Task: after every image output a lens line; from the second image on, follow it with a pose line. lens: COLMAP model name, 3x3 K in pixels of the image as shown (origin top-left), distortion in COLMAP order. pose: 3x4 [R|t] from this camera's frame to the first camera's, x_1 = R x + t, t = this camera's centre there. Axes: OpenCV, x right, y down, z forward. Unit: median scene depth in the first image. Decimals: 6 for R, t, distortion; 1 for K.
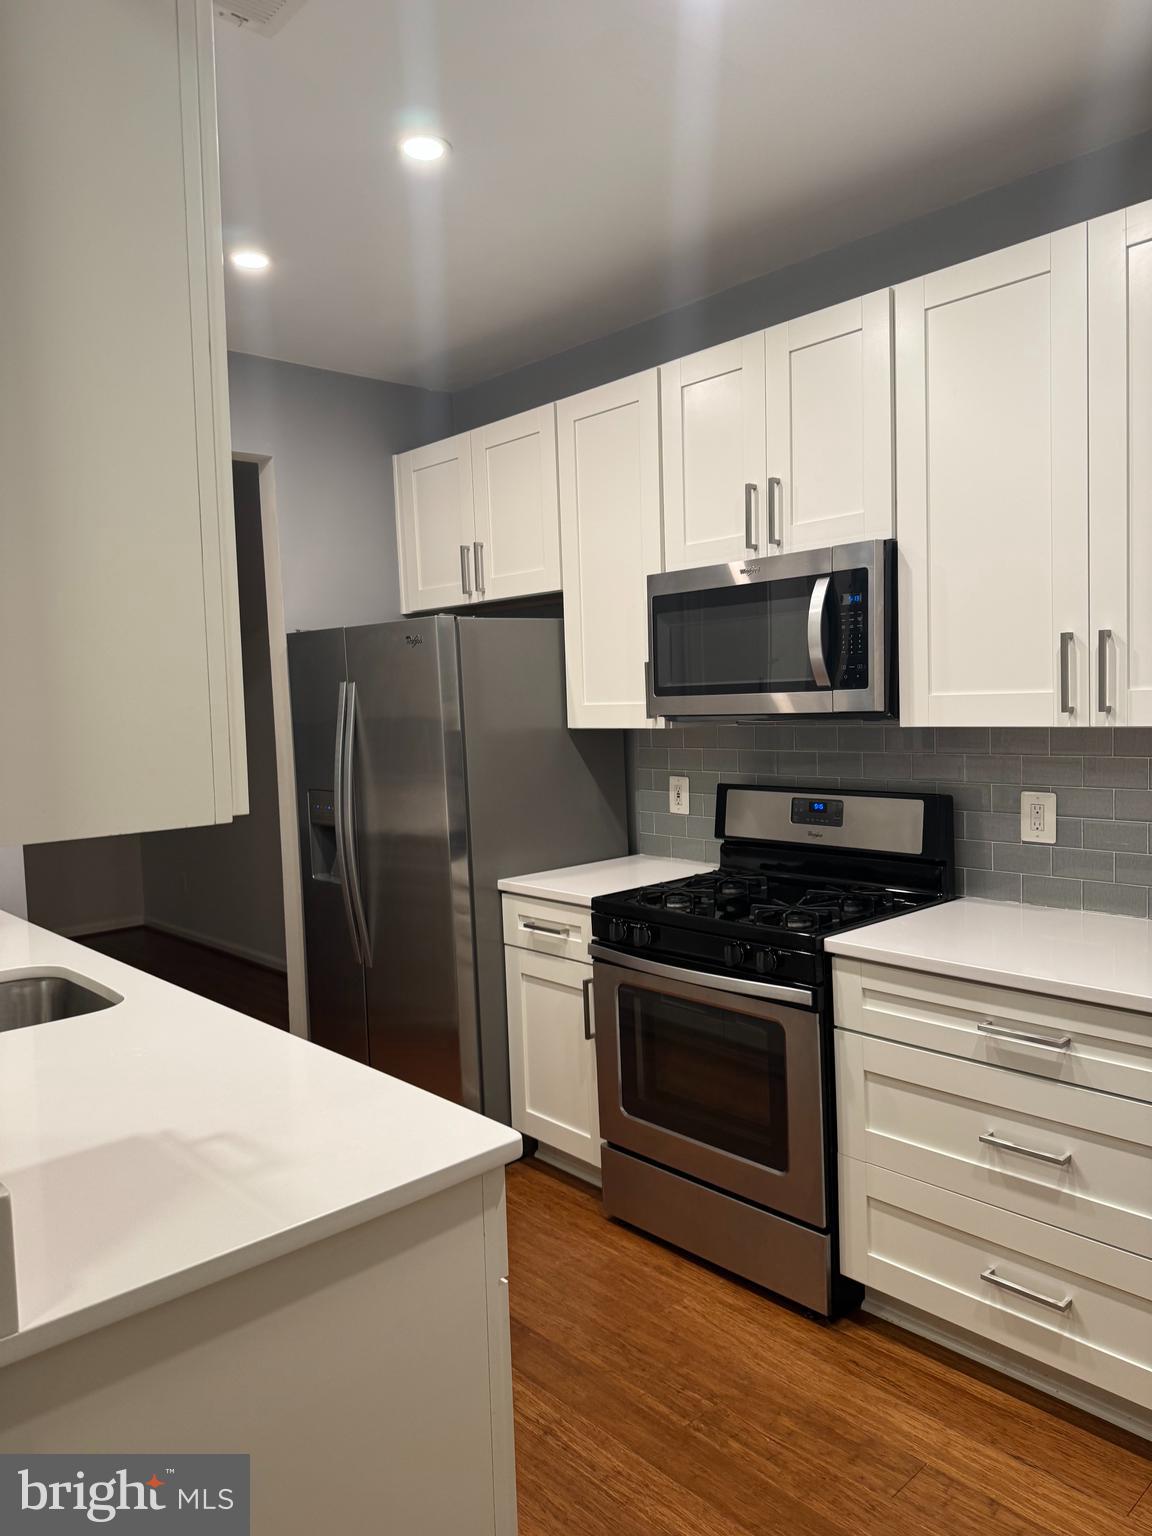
lens RADIAL K [[1084.9, 0, 576.0], [0, 1084.9, 768.0], [0, 0, 1]] dist [0.071922, -0.081491]
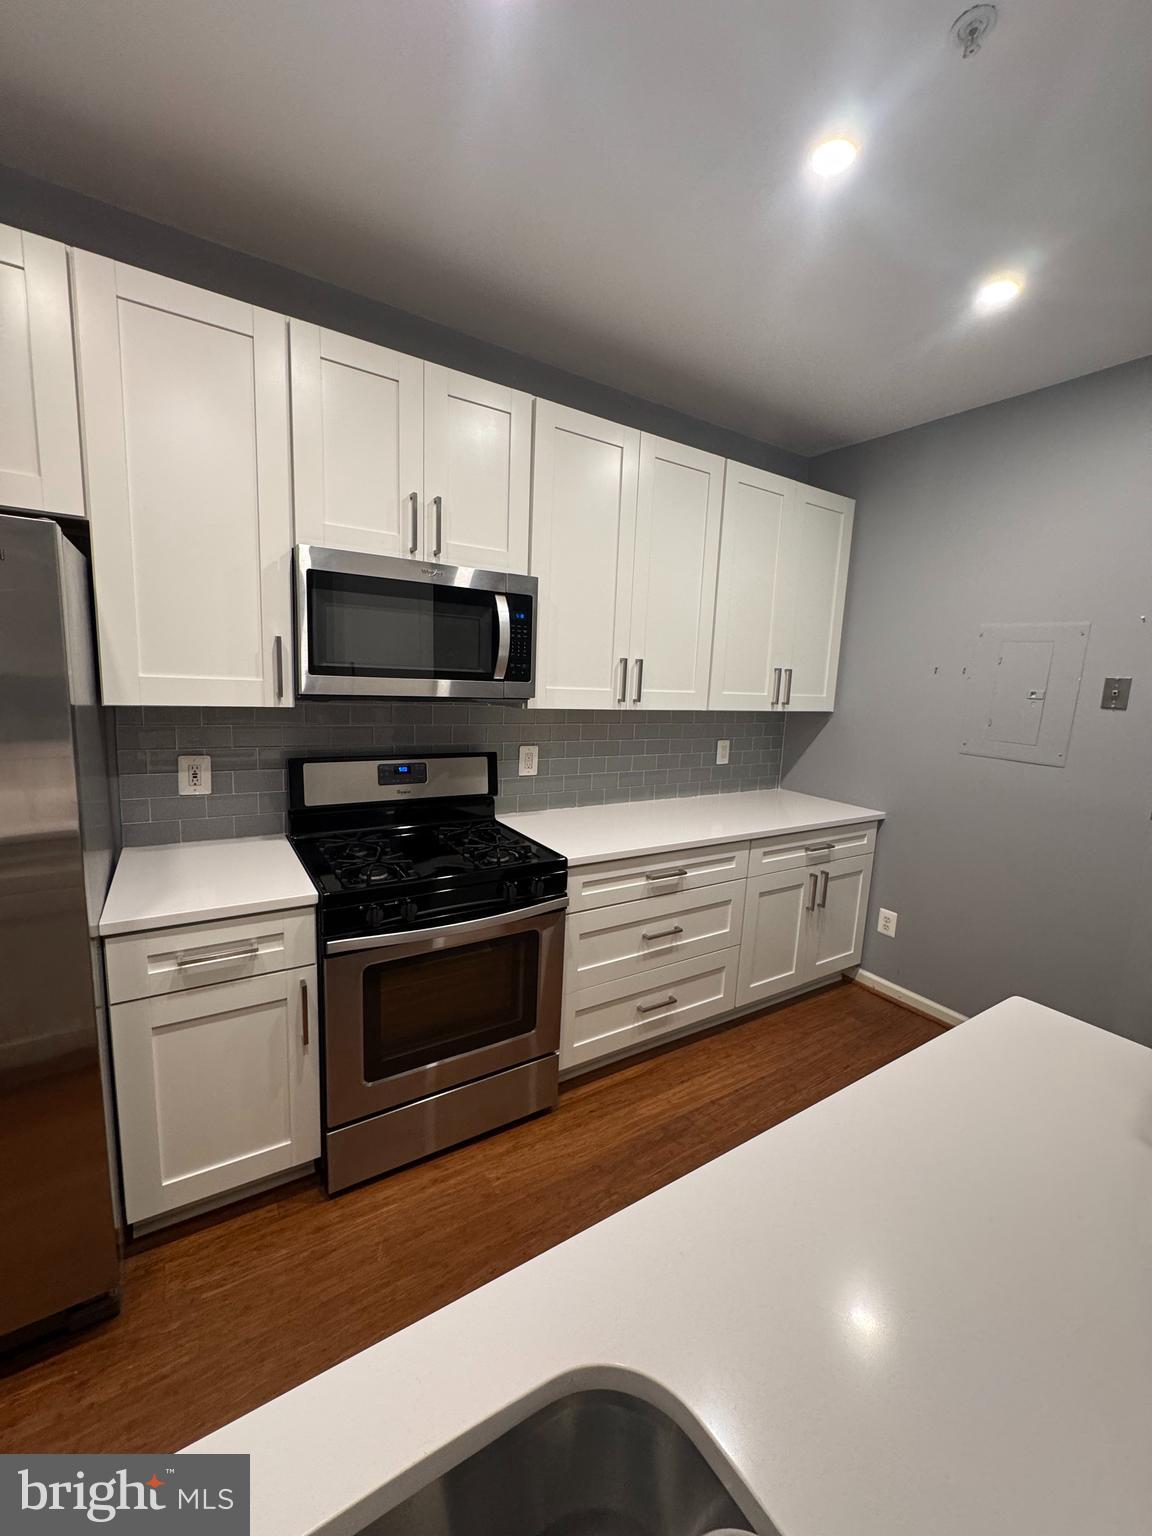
lens RADIAL K [[614.7, 0, 579.3], [0, 614.7, 771.7], [0, 0, 1]] dist [-0.001913, -0.000437]
pose [[0.162367, -0.115014, 0.980004, -0.484827], [0.016822, 0.993362, 0.113795, -0.043475], [-0.986587, -0.001991, 0.163224, 0.747889]]
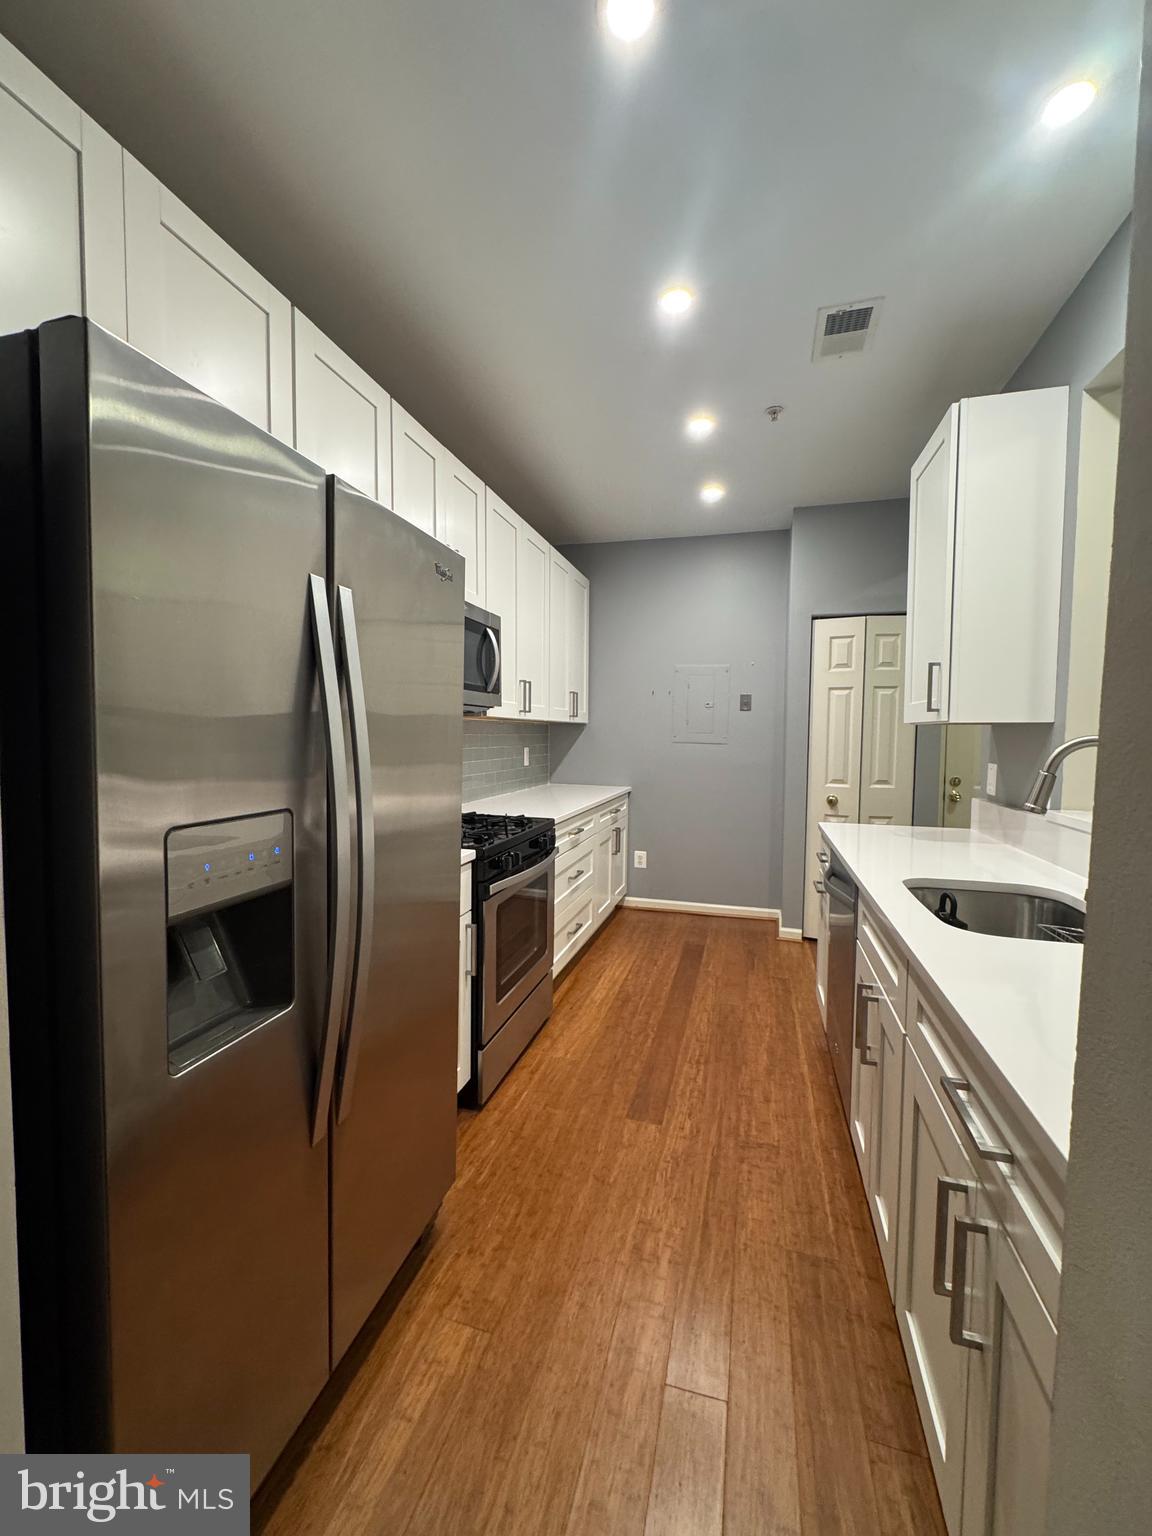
lens RADIAL K [[614.7, 0, 579.3], [0, 614.7, 771.7], [0, 0, 1]] dist [-0.001913, -0.000437]
pose [[-0.524678, -0.029448, 0.850791, -0.658671], [0.063493, 0.995264, 0.073605, -0.009140], [-0.848930, 0.092638, -0.520323, 1.346228]]
